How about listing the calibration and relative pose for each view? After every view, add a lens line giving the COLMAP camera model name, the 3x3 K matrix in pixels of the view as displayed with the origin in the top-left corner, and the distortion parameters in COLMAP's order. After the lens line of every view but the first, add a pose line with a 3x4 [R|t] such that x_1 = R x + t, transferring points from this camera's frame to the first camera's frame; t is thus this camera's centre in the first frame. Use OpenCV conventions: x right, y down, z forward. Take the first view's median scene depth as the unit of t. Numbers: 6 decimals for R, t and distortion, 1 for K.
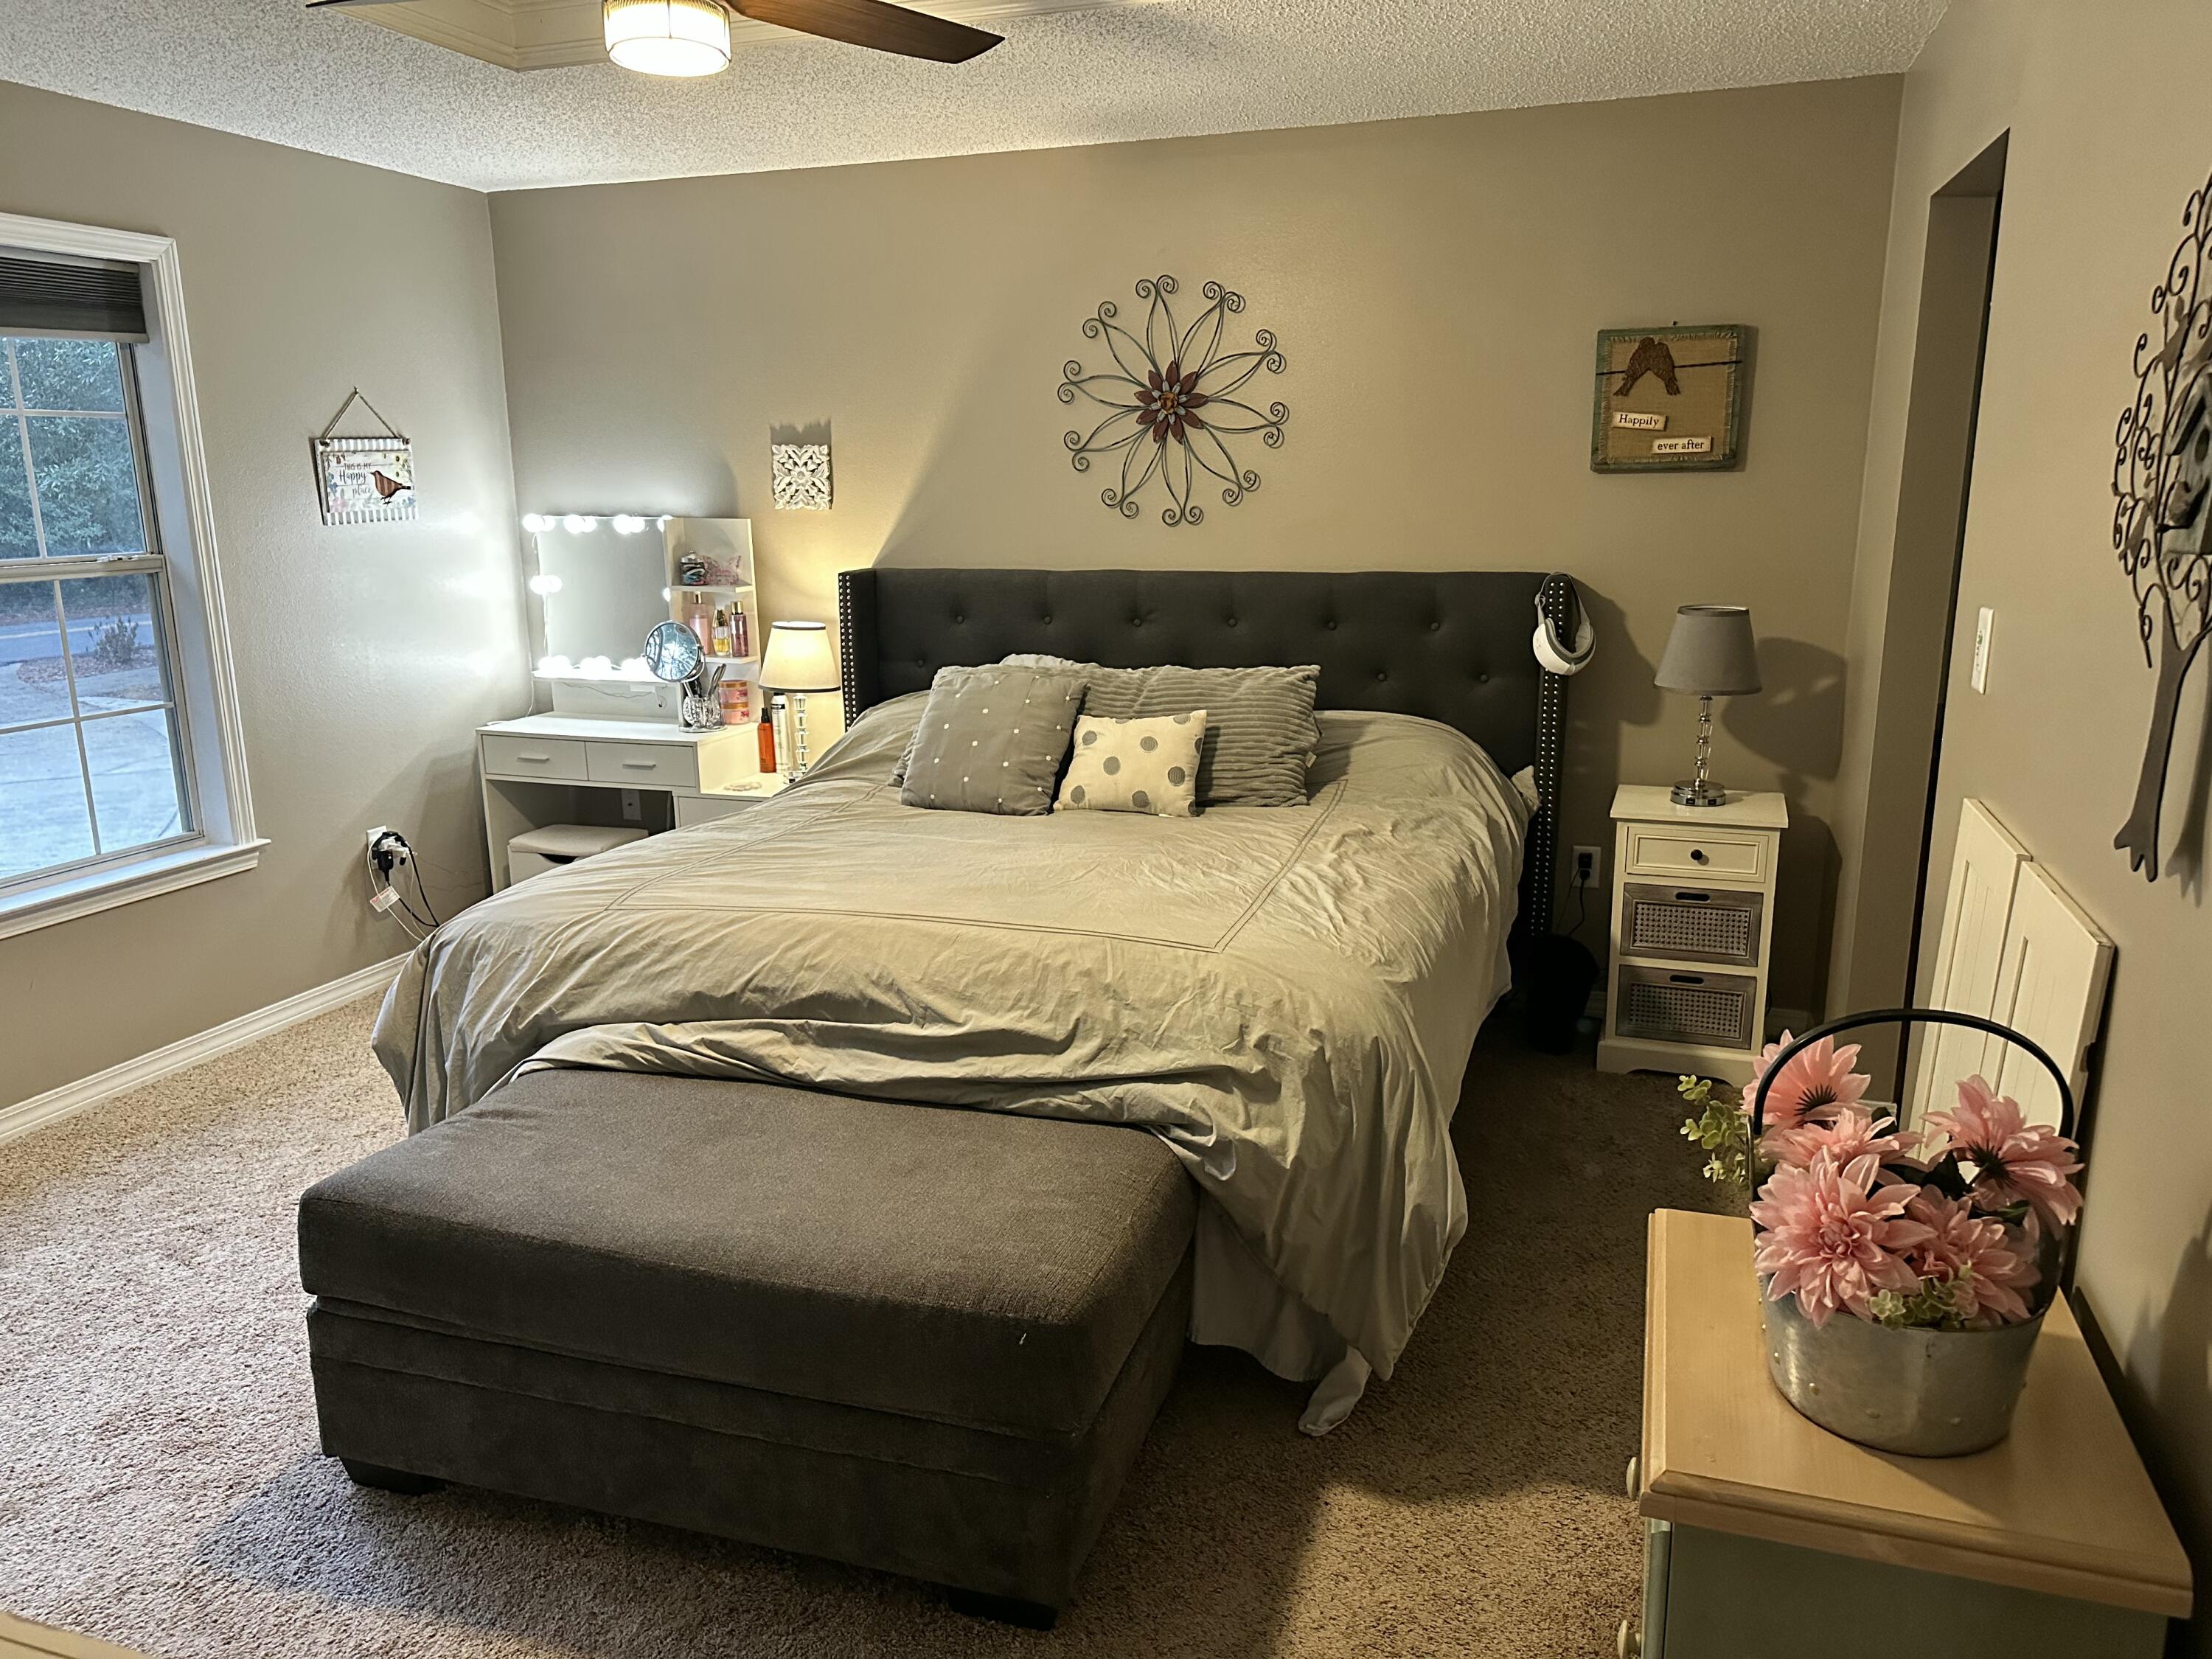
lens RADIAL K [[1566.9, 0, 1105.1], [0, 1566.9, 842.1], [0, 0, 1]] dist [0.056973, -0.065517]
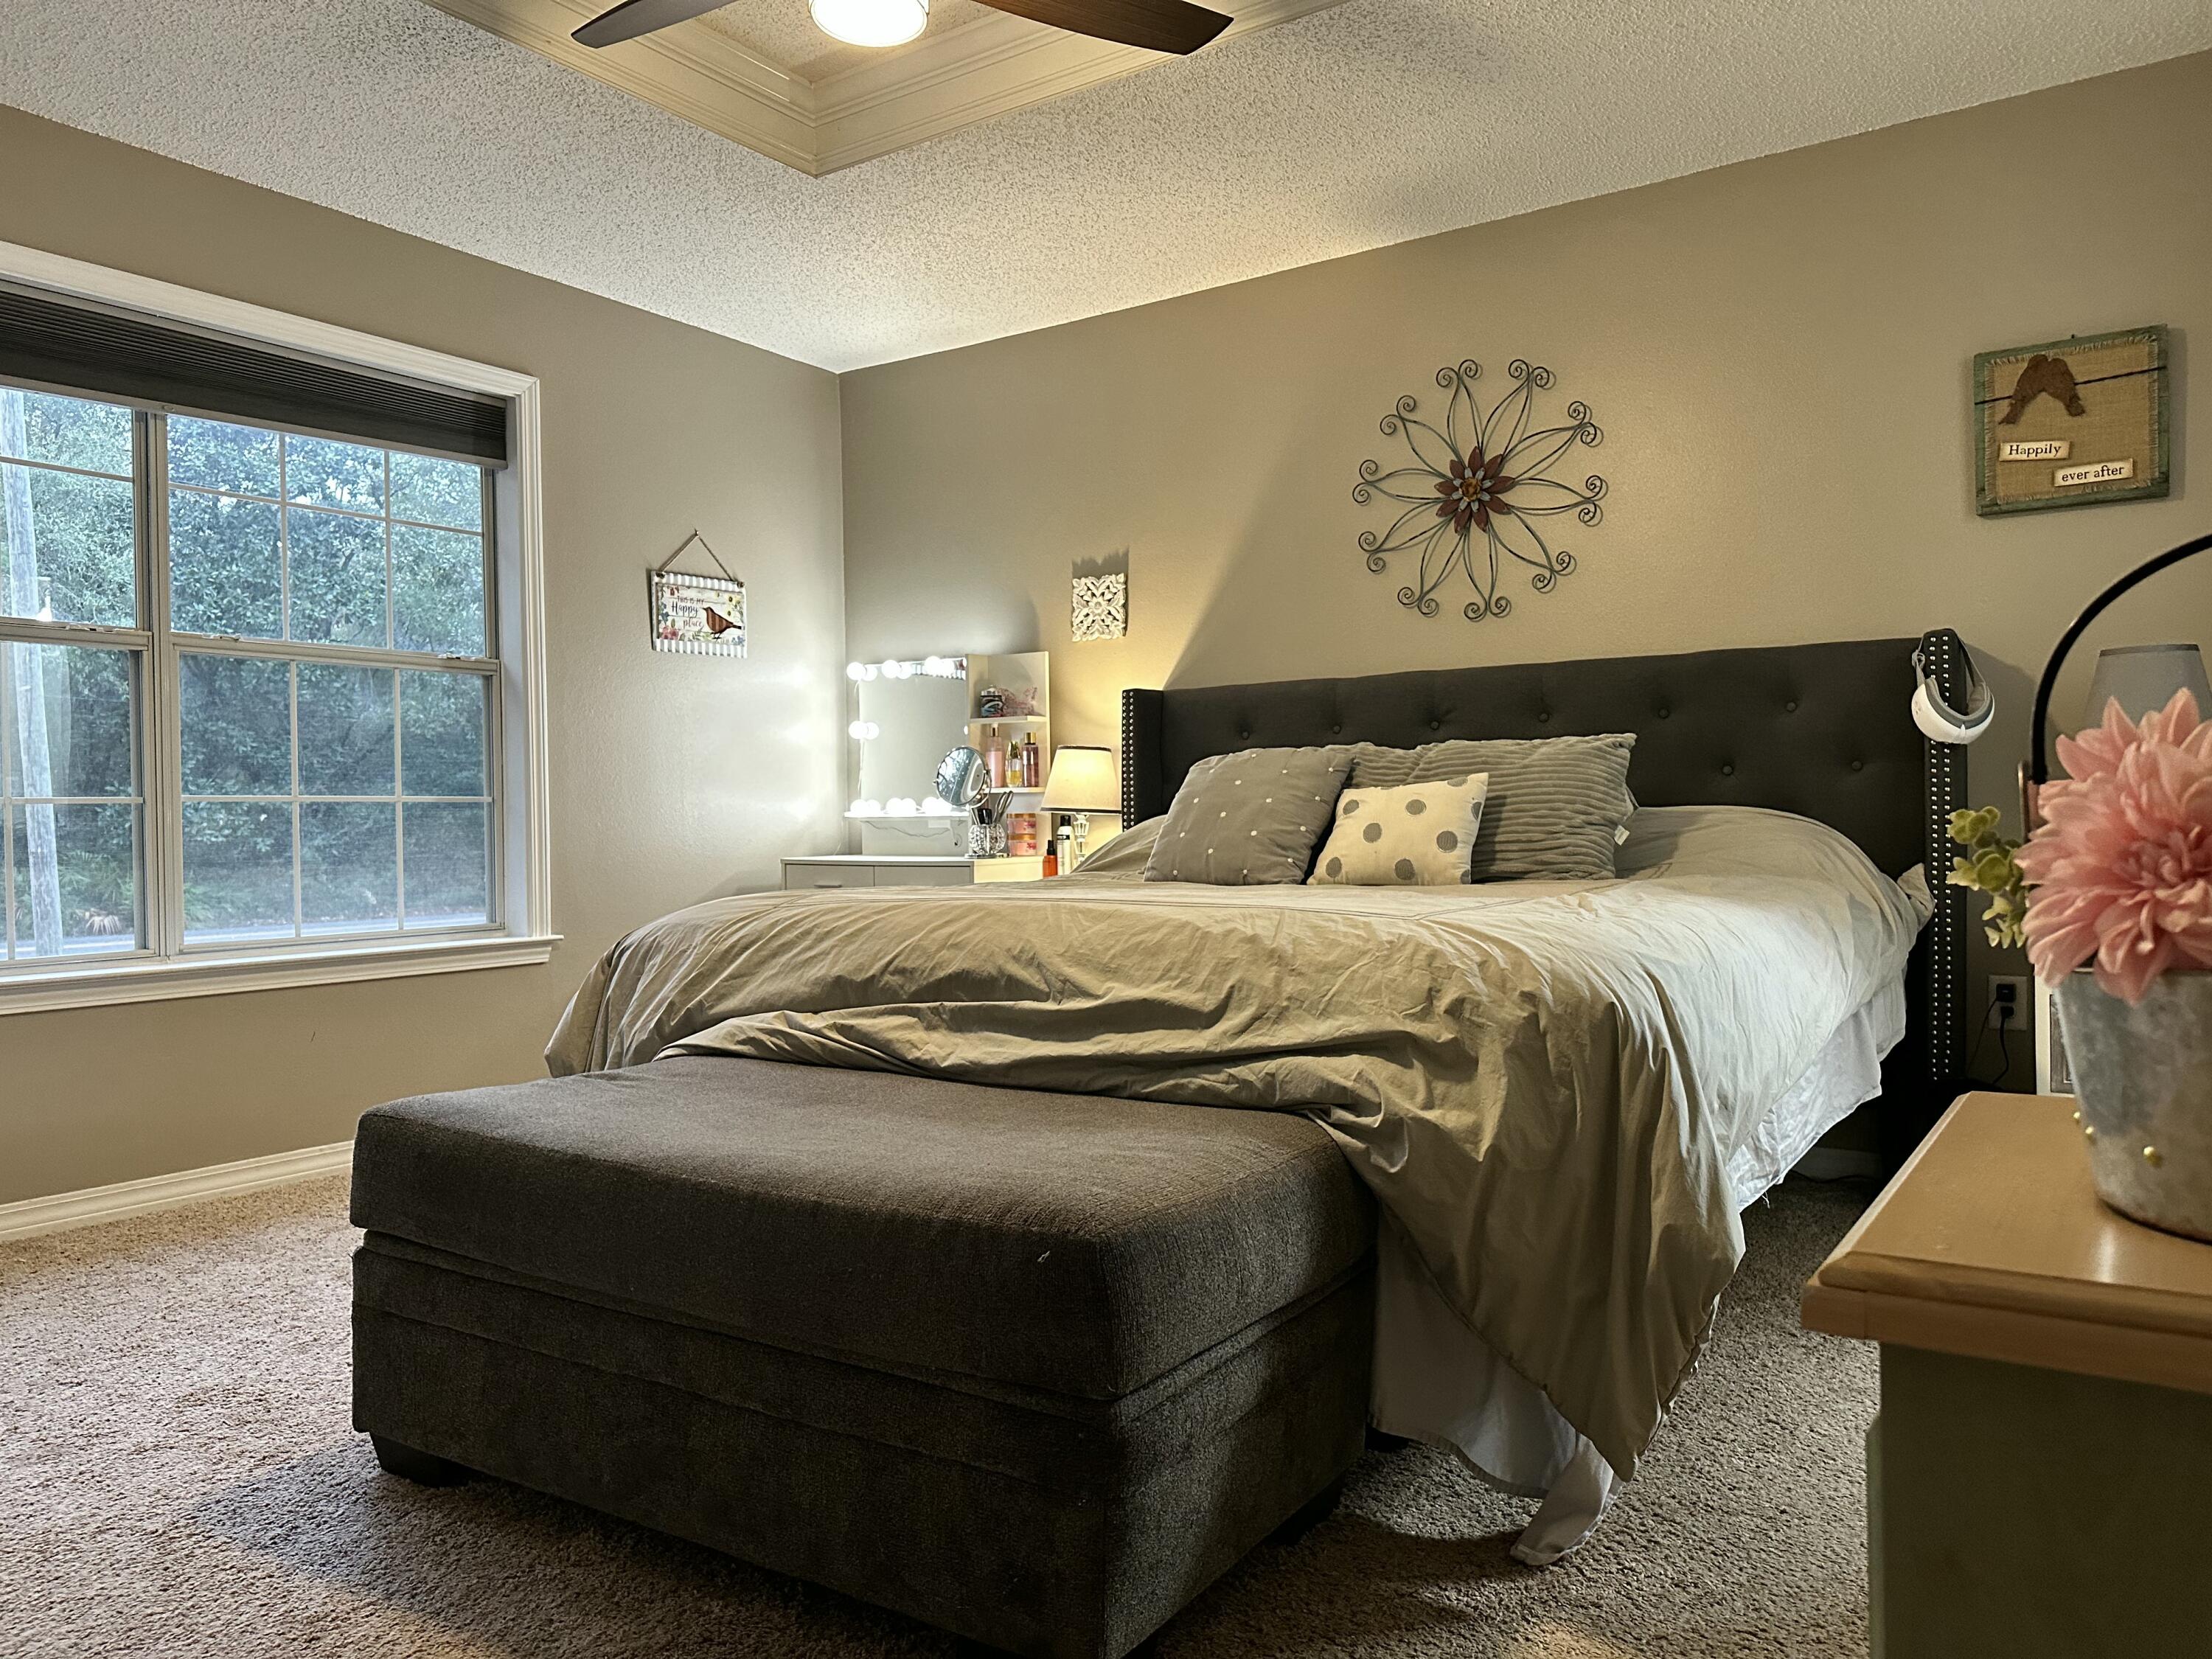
lens RADIAL K [[1566.9, 0, 1091.9], [0, 1566.9, 831.1], [0, 0, 1]] dist [0.056973, -0.065517]
pose [[0.962596, 0.000860, -0.270941, 0.088557], [-0.058607, 0.976981, -0.205117, 0.136989], [0.264528, 0.213324, 0.940488, 0.129882]]
